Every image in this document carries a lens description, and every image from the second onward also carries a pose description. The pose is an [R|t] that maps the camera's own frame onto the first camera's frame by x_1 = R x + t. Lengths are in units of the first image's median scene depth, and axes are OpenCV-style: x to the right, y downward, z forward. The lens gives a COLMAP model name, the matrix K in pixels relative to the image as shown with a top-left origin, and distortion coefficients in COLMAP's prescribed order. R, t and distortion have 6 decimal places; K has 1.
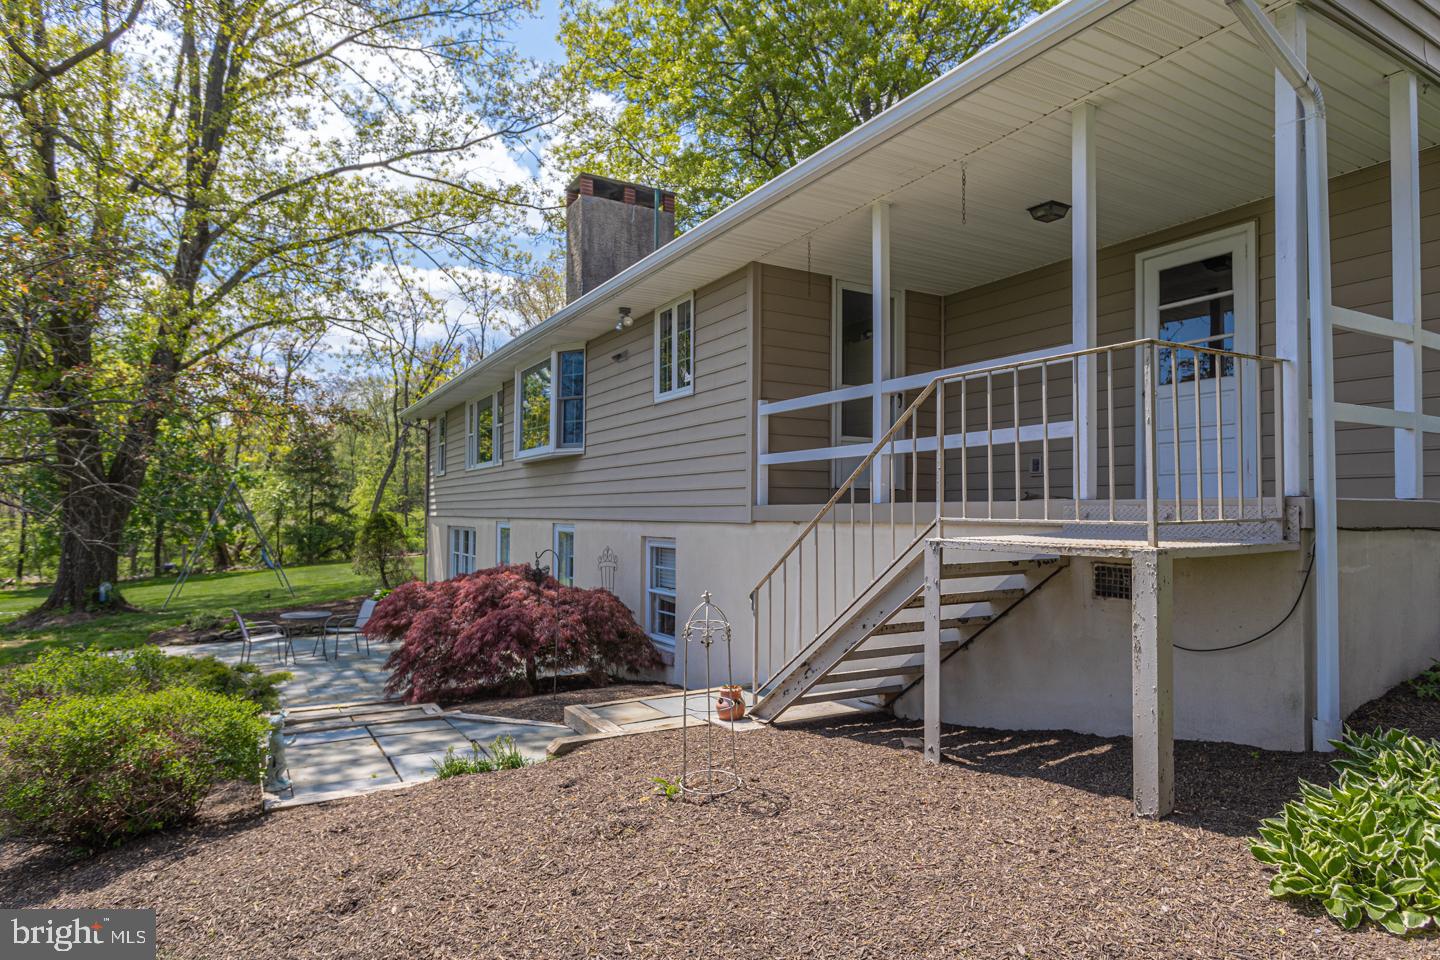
lens RADIAL K [[820.7, 0, 720.0], [0, 820.7, 480.0], [0, 0, 1]] dist [0.000784, -0.000825]
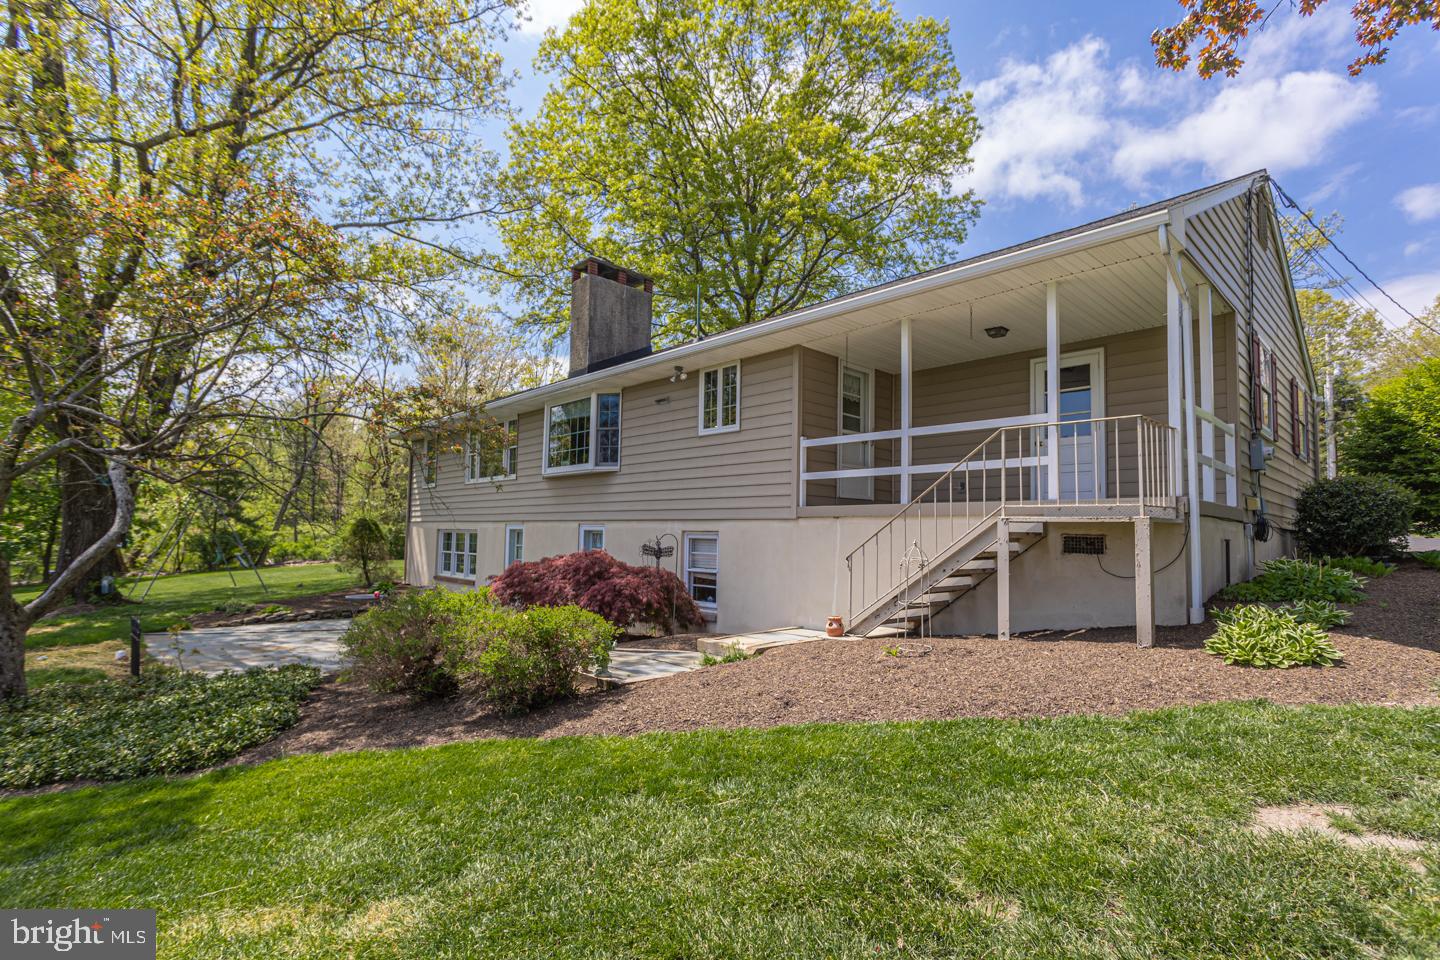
lens RADIAL K [[685.3, 0, 721.5], [0, 685.3, 482.0], [0, 0, 1]] dist [0.002421, 0.000745]
pose [[0.972292, 0.030440, 0.231778, -0.338910], [-0.022213, 0.999030, -0.038026, 0.031936], [-0.232710, 0.031824, 0.972025, -0.159540]]
